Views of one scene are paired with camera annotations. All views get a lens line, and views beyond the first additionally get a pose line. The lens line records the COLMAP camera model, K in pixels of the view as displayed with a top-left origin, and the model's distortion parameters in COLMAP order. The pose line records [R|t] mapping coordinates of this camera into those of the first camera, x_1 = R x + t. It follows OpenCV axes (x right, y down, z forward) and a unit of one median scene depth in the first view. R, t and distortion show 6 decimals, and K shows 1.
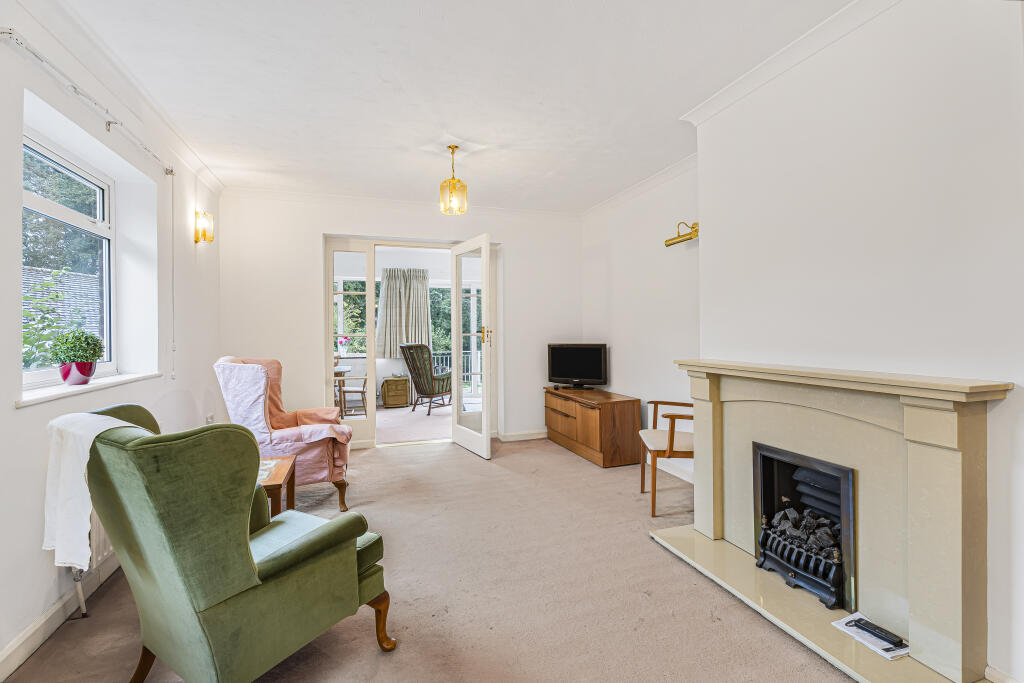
lens RADIAL K [[462.1, 0, 512.2], [0, 462.1, 329.9], [0, 0, 1]] dist [0.001815, 0.000645]
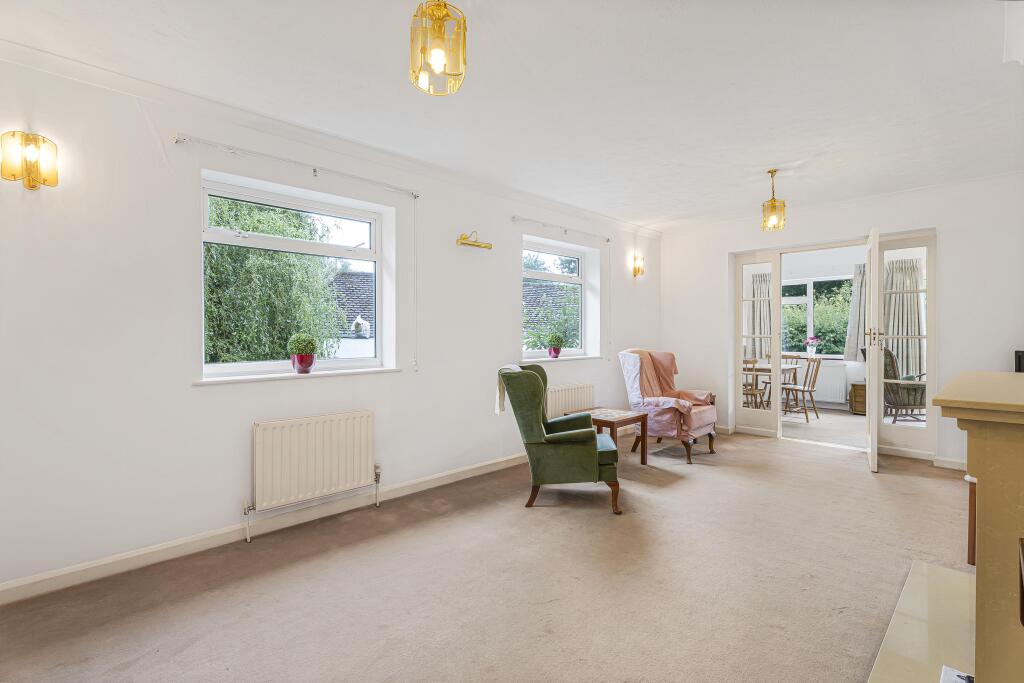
lens RADIAL K [[466.5, 0, 509.4], [0, 466.5, 331.2], [0, 0, 1]] dist [0.000028, -0.000079]
pose [[0.426971, 0.002462, -0.904262, 0.693898], [0.002446, 0.999989, 0.003877, -0.010846], [0.904262, -0.003867, 0.426961, -0.079746]]
